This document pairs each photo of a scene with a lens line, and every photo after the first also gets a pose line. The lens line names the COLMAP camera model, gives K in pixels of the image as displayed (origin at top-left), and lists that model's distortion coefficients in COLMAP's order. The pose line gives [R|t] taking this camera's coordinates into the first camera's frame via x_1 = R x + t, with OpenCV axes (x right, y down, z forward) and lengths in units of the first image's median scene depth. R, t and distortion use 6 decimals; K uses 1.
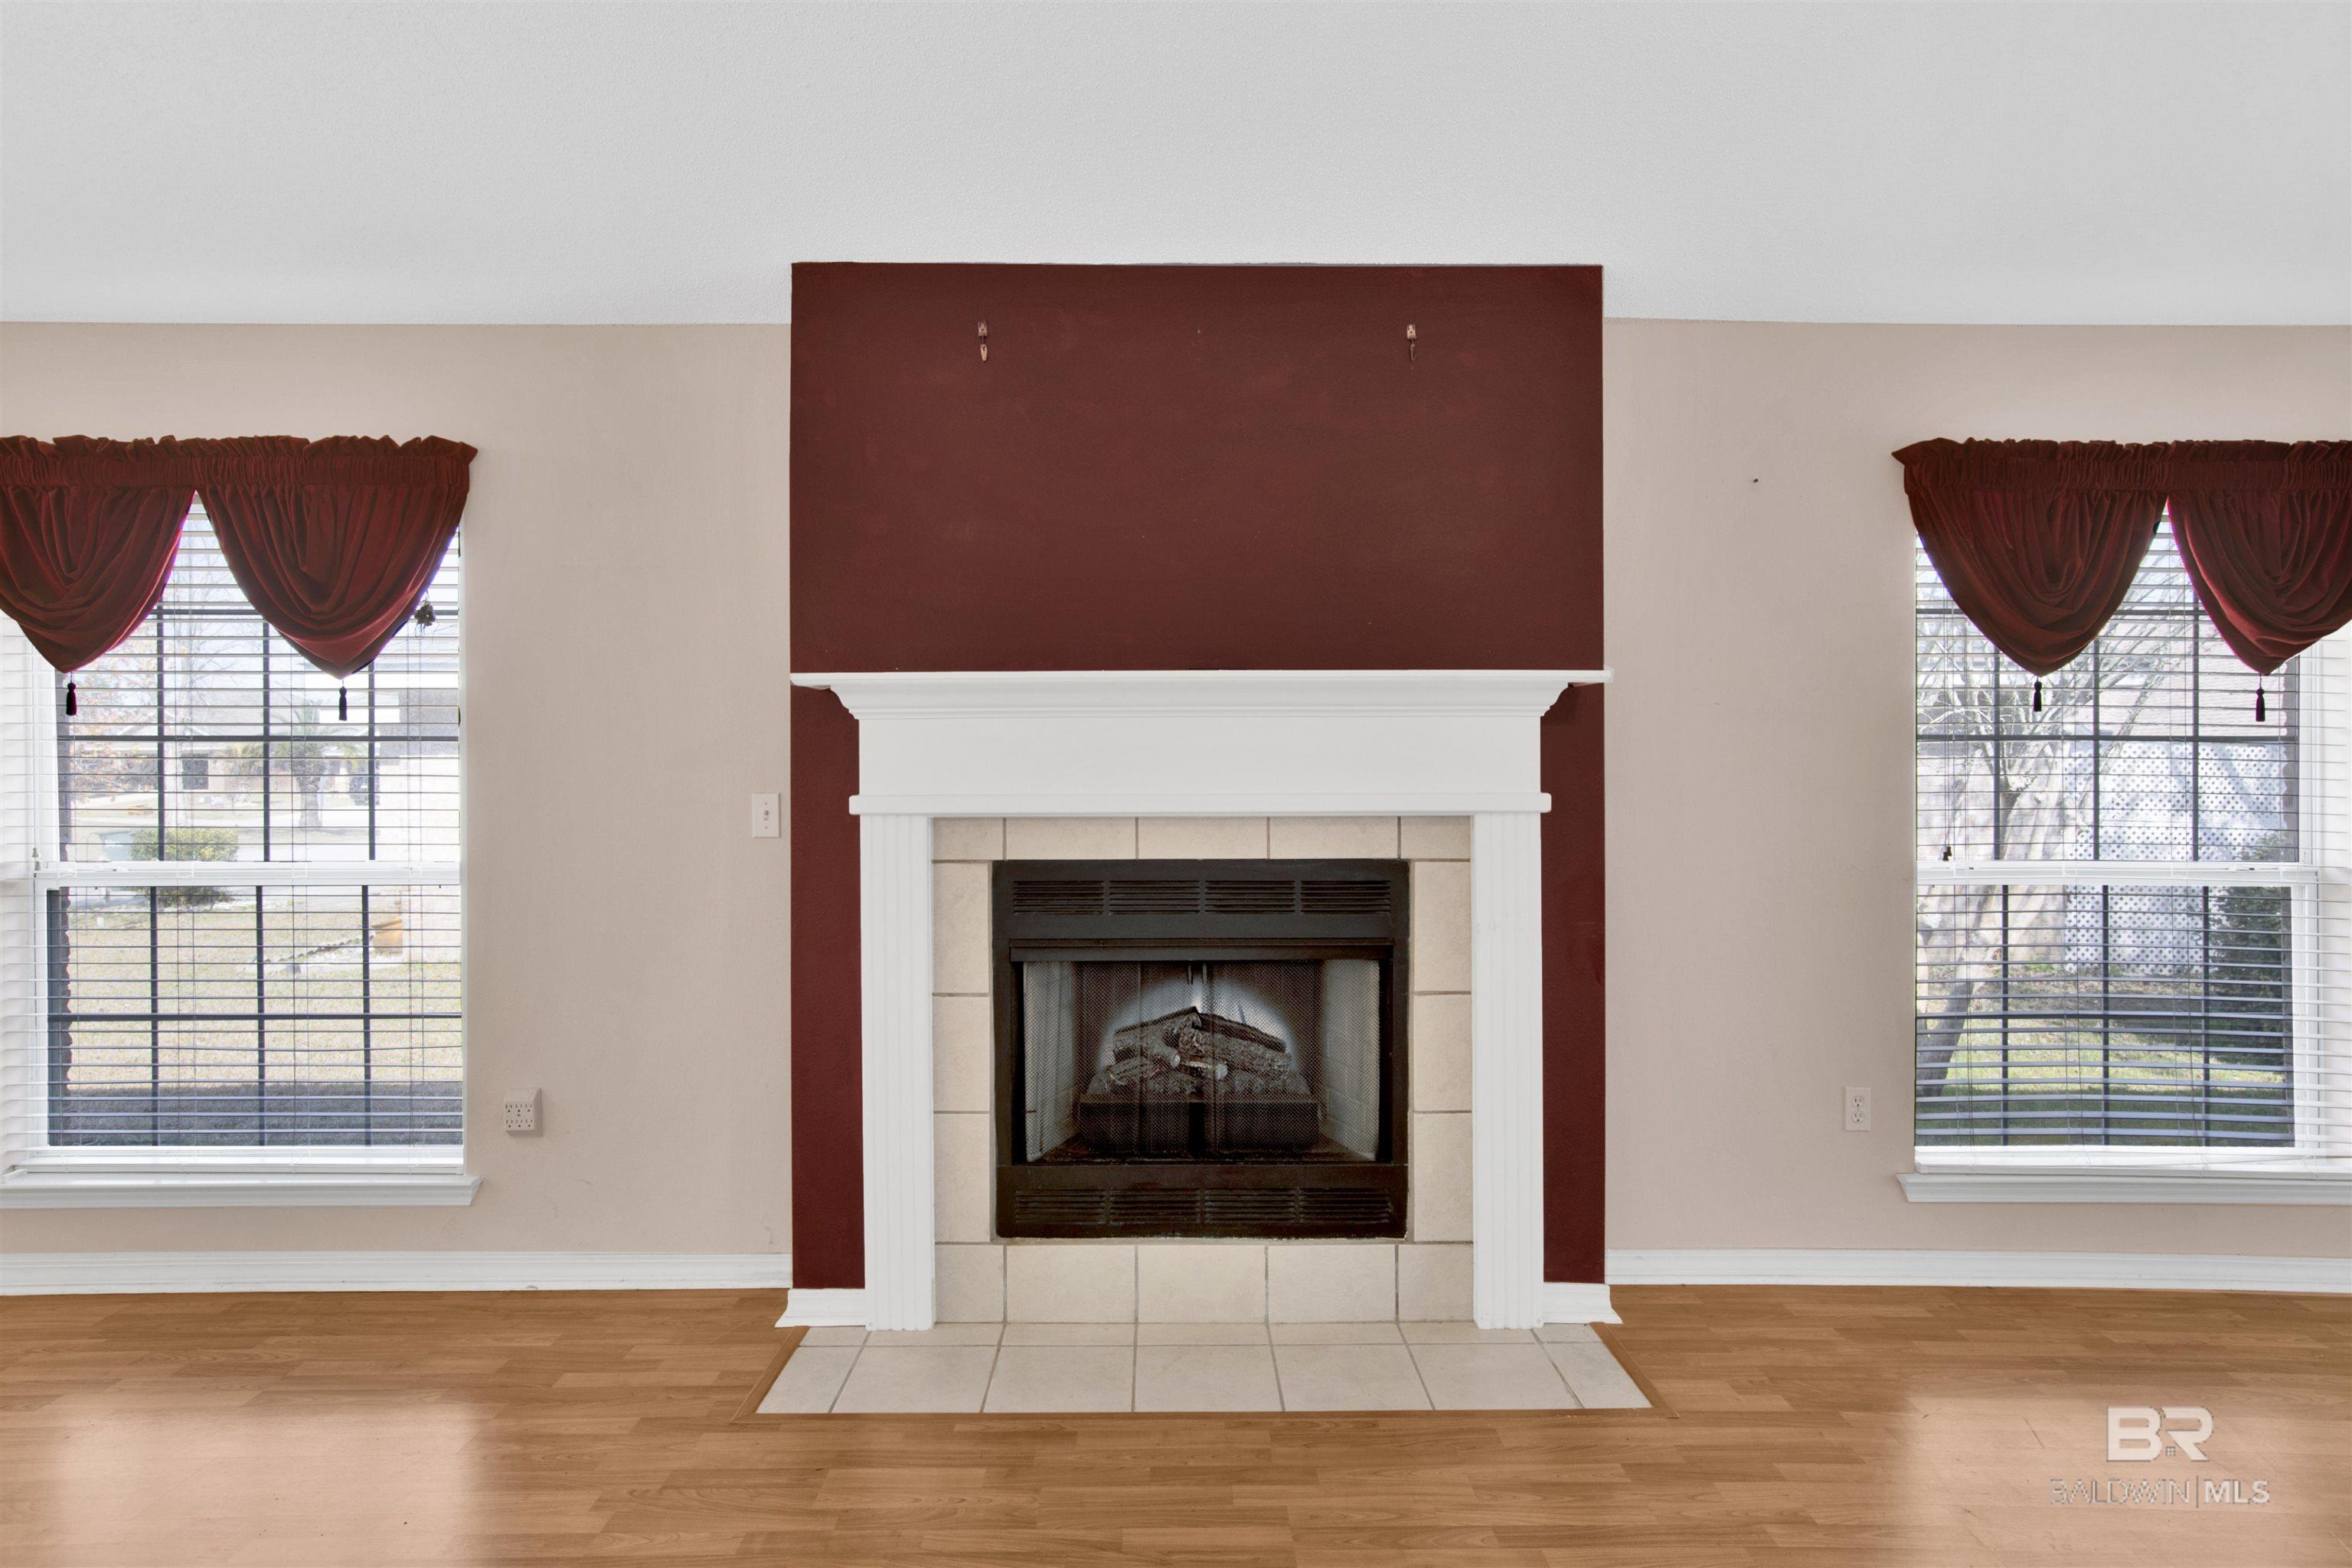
lens RADIAL K [[1282.1, 0, 1177.1], [0, 1282.1, 774.9], [0, 0, 1]] dist [0.004673, 0.002288]
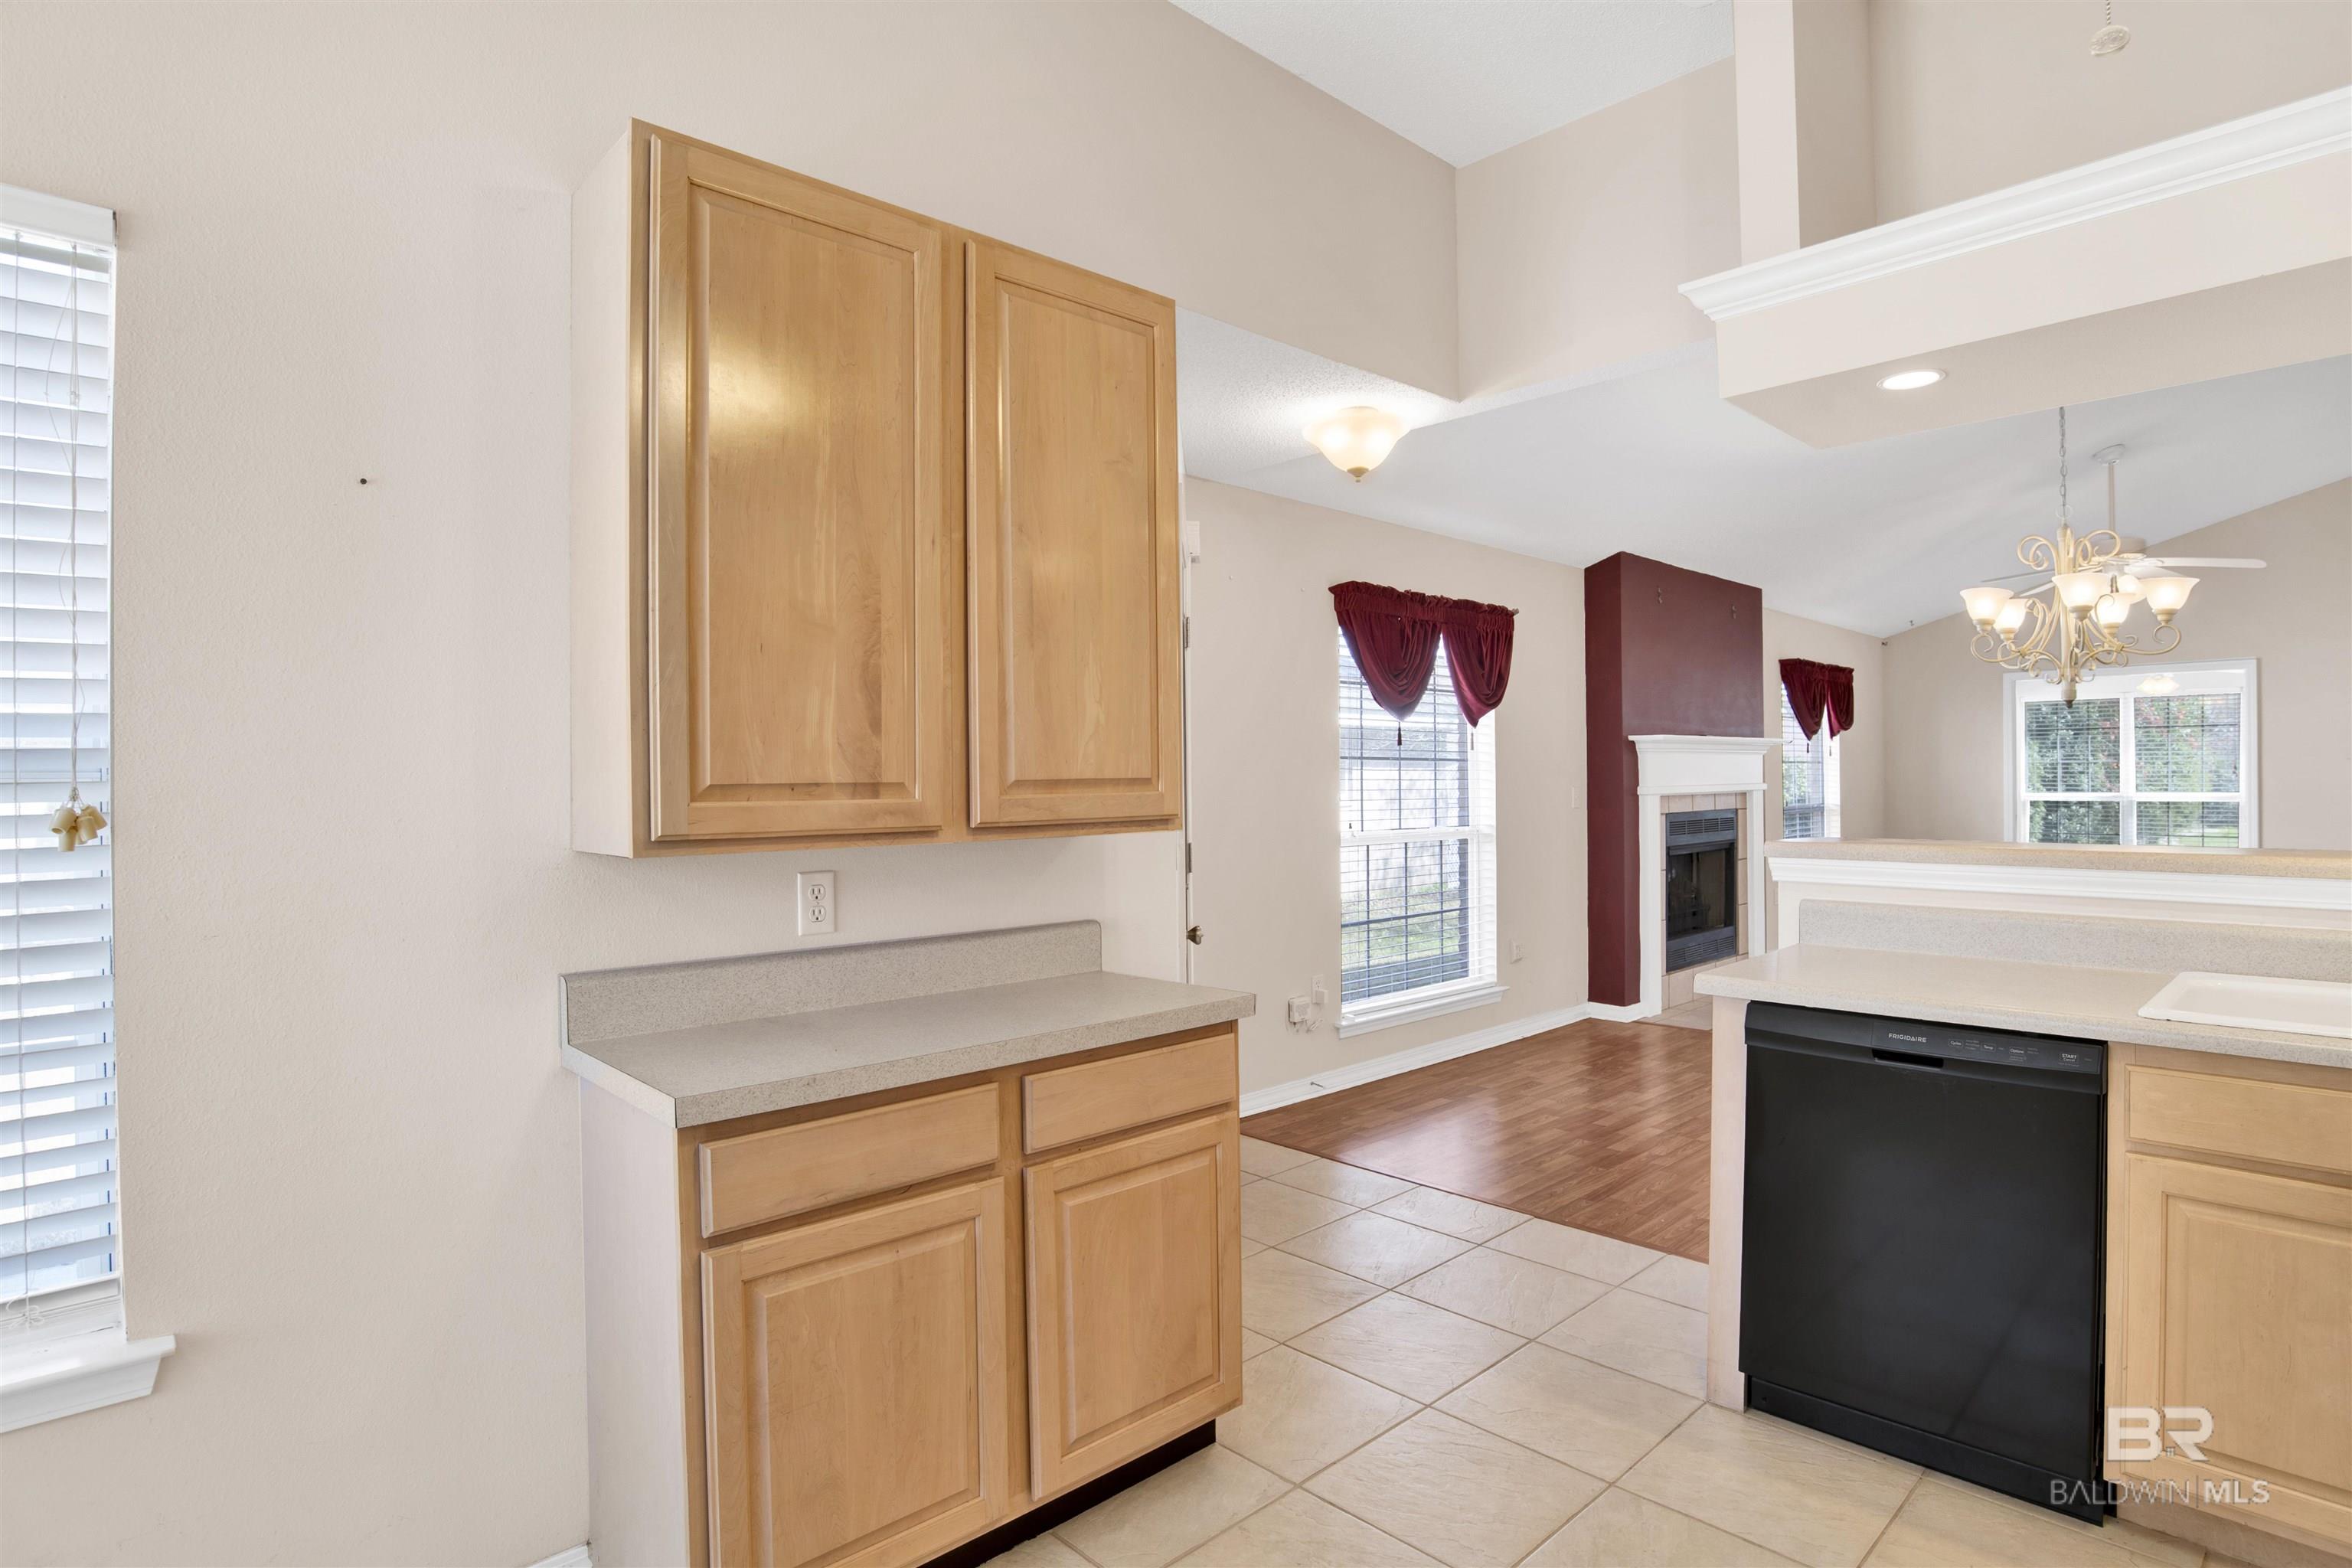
lens RADIAL K [[1217.2, 0, 1171.3], [0, 1217.2, 781.3], [0, 0, 1]] dist [-0.076408, 0.024500]
pose [[0.735499, -0.007150, 0.677488, -2.236578], [0.009883, 0.999951, -0.000176, -0.000650], [-0.677454, 0.006825, 0.735534, -0.007234]]
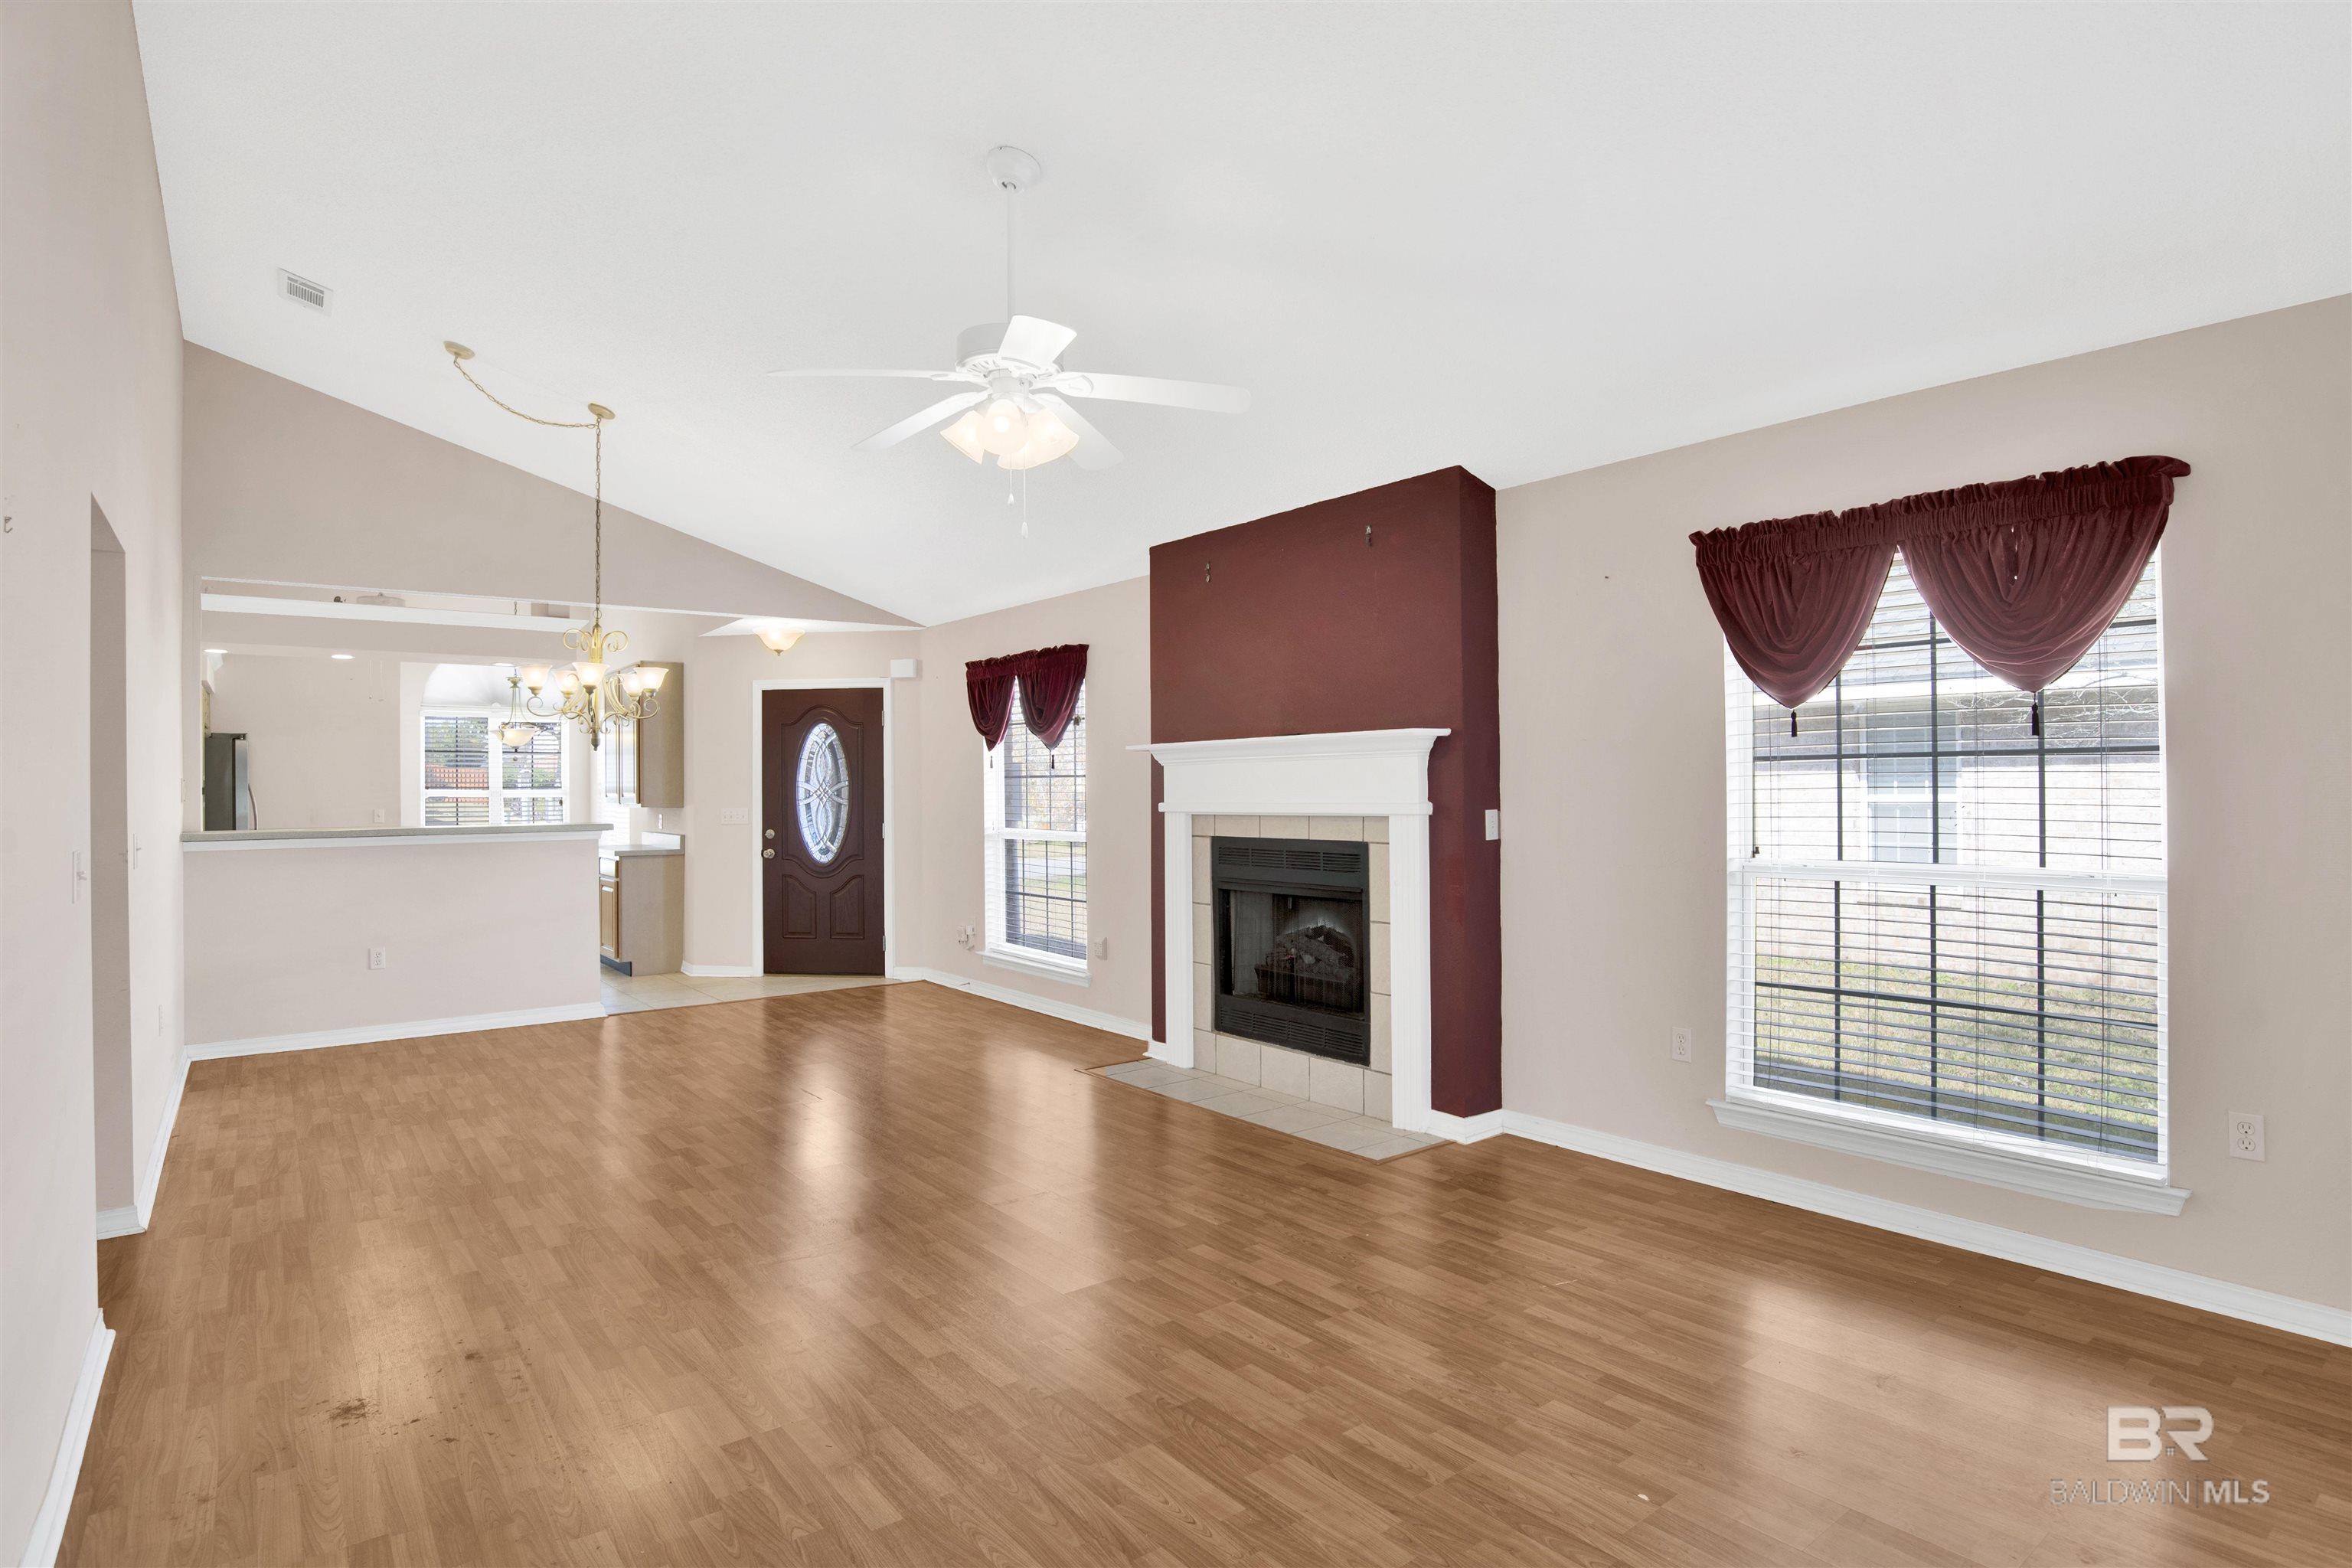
lens RADIAL K [[1217.2, 0, 1171.3], [0, 1217.2, 781.3], [0, 0, 1]] dist [-0.076408, 0.024500]
pose [[0.608393, -0.010451, -0.793567, 1.253982], [0.007055, 0.999945, -0.007760, -0.002701], [0.793605, -0.000878, 0.608433, -0.167437]]
